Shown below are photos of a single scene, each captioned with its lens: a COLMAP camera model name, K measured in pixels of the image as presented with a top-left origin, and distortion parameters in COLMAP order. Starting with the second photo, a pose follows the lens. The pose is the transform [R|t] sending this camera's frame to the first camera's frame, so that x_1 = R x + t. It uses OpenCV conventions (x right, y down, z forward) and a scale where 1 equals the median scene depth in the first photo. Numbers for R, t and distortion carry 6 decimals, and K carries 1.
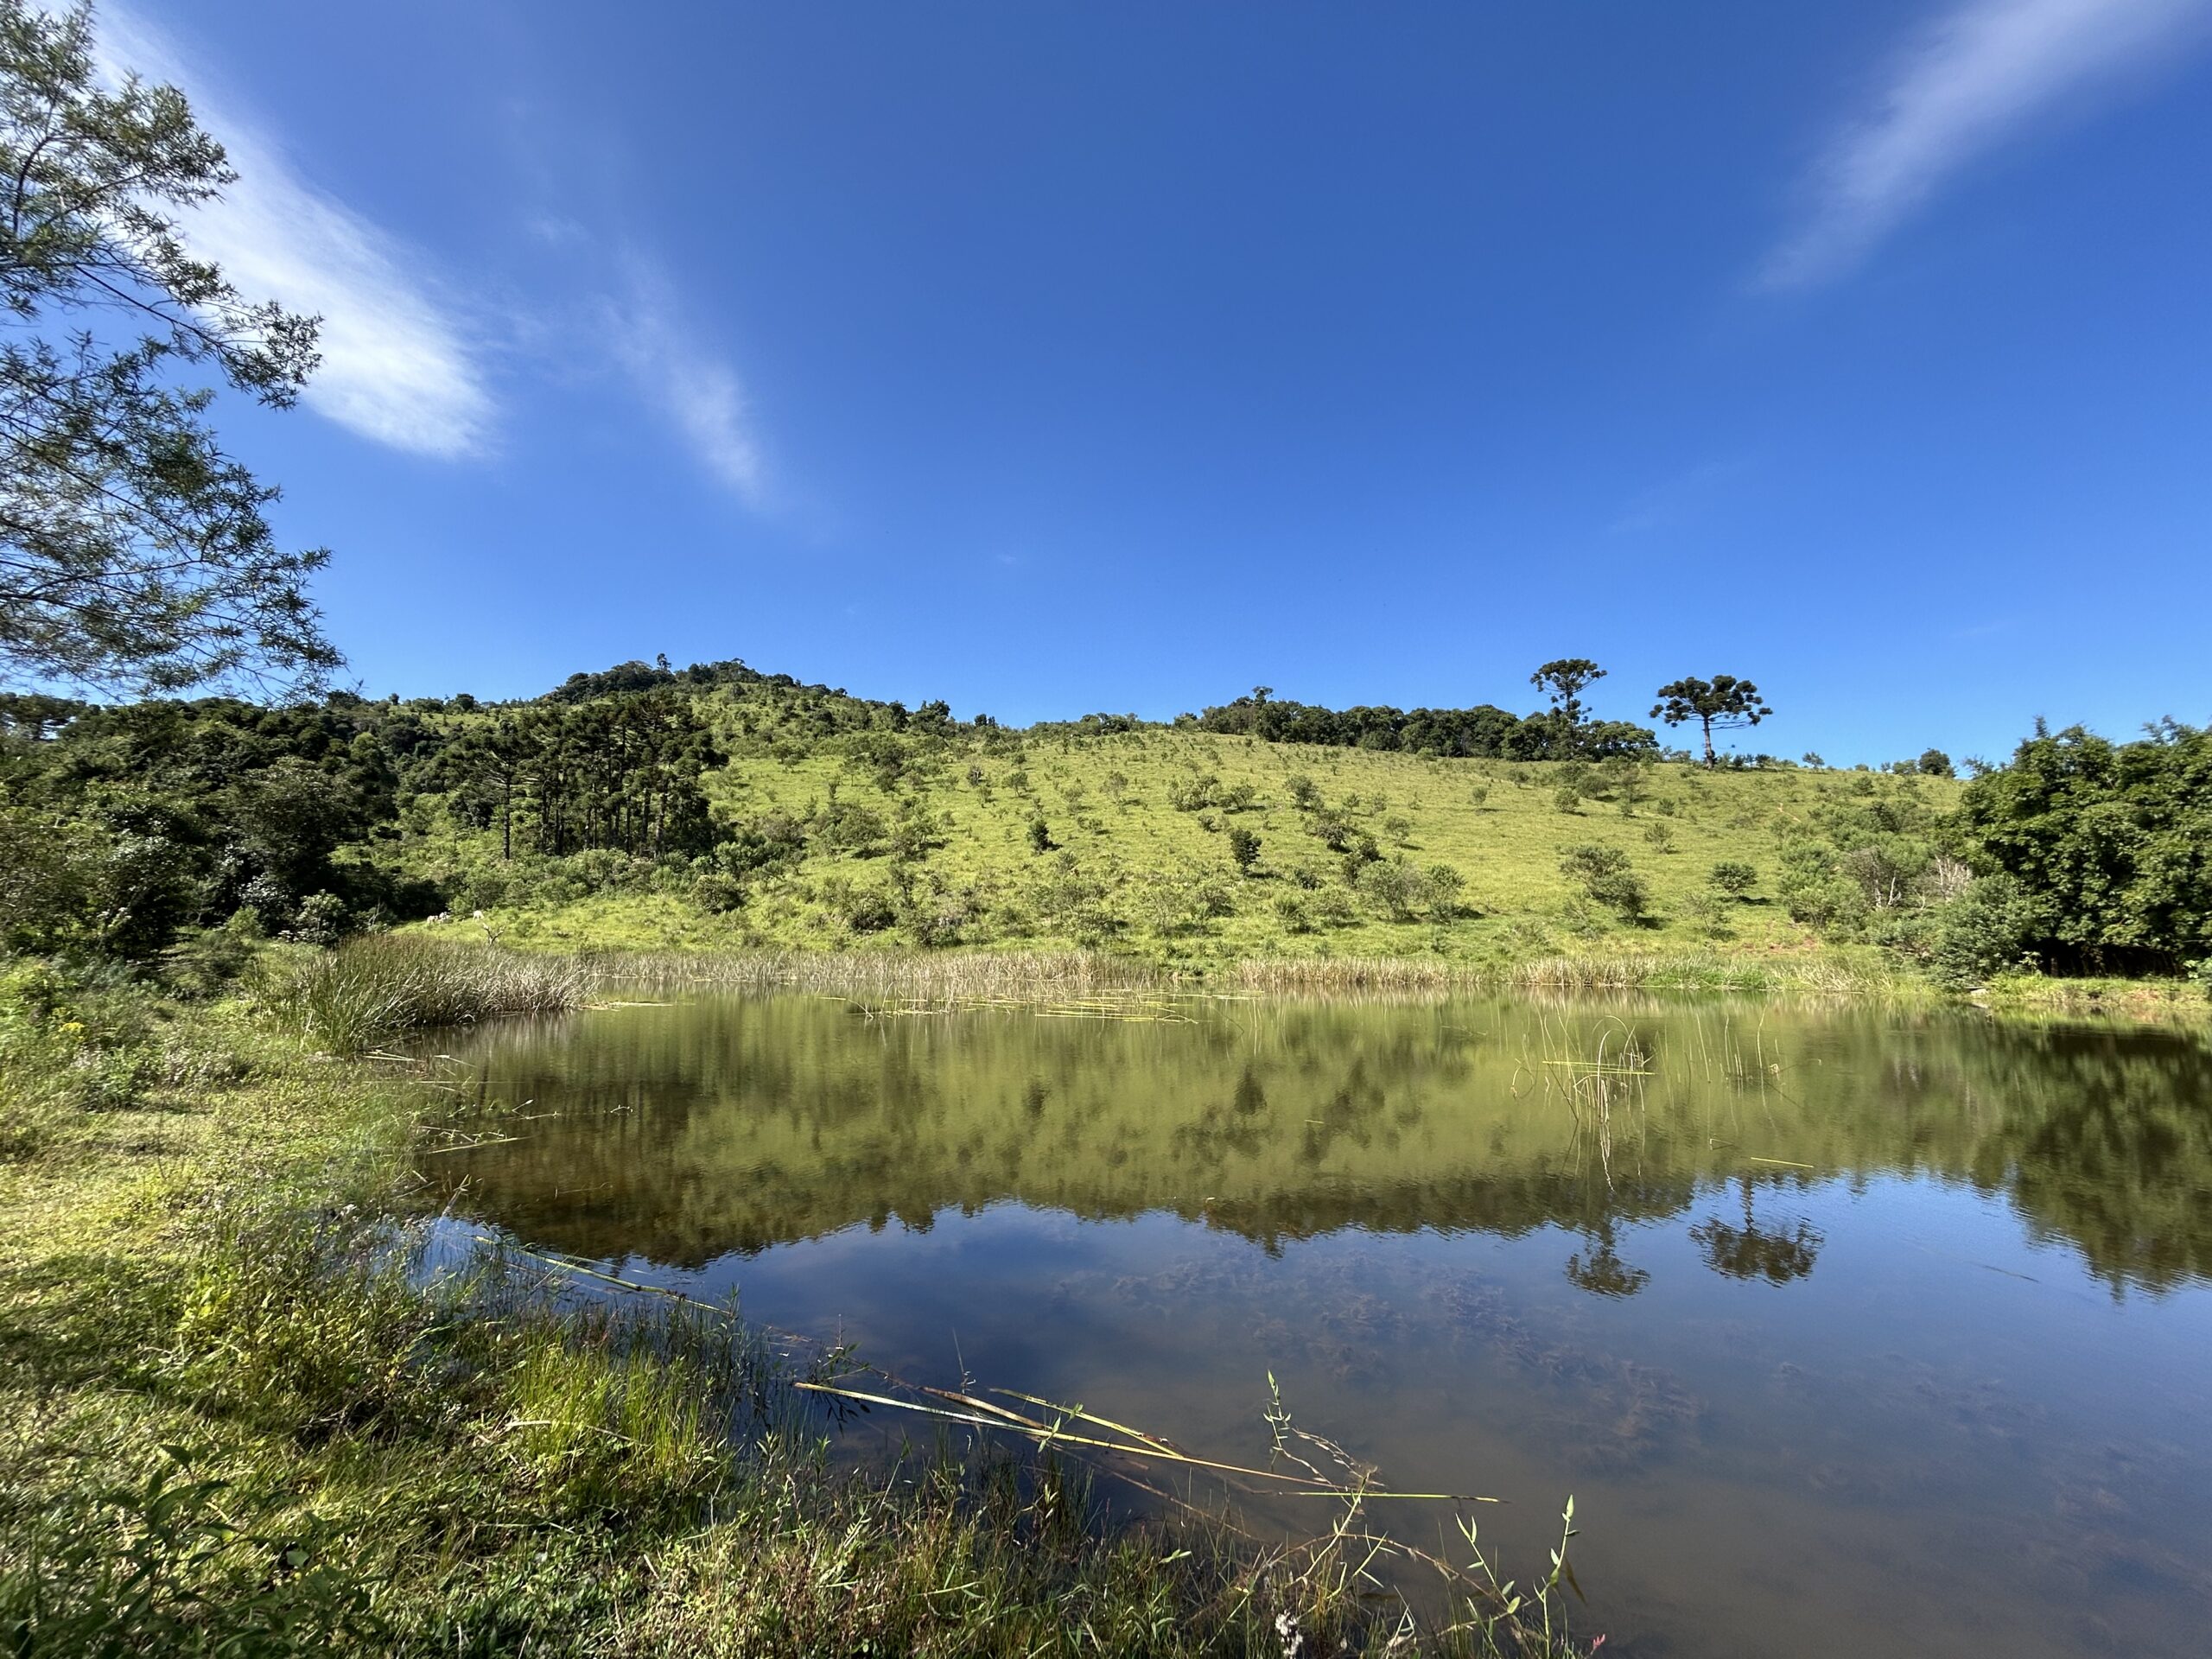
lens RADIAL K [[894.5, 0, 1100.7], [0, 894.5, 828.4], [0, 0, 1]] dist [-0.000592, 0.000264]
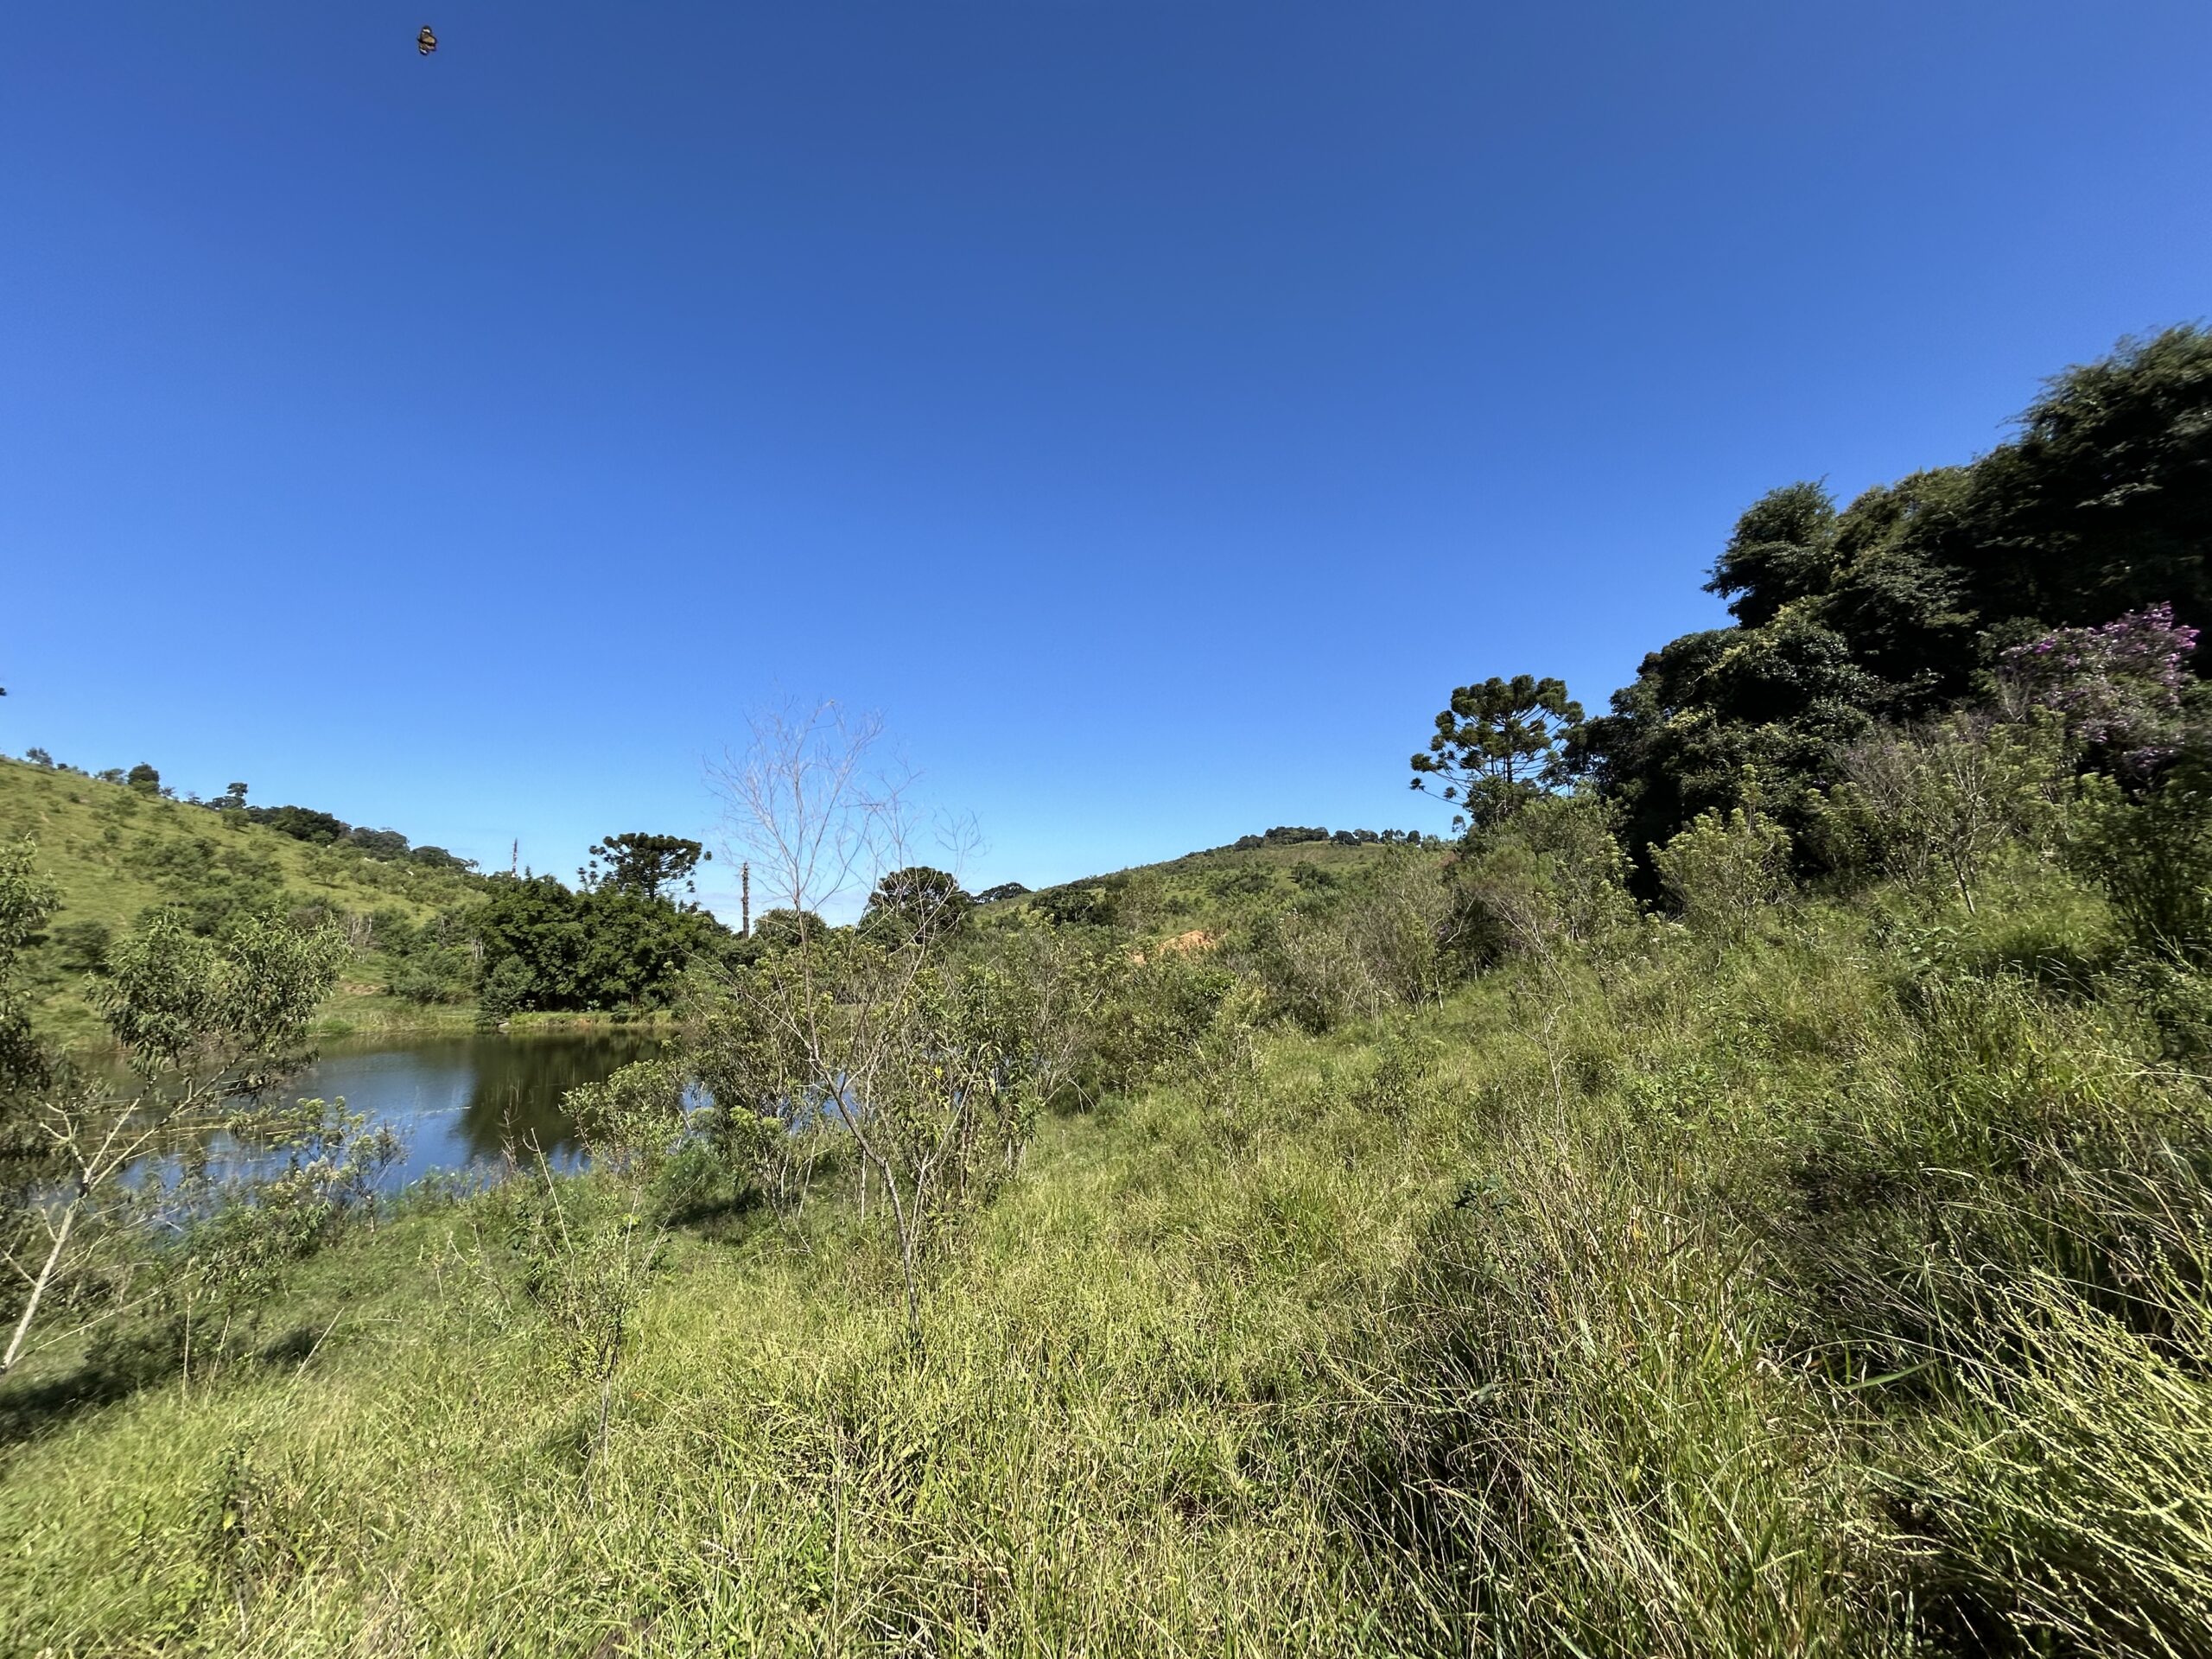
lens RADIAL K [[894.5, 0, 1100.7], [0, 894.5, 828.4], [0, 0, 1]] dist [-0.000592, 0.000264]
pose [[-0.112778, 0.119155, 0.986450, -0.313273], [-0.132726, 0.982080, -0.133801, -0.038984], [-0.984716, -0.146017, -0.094942, 0.020889]]
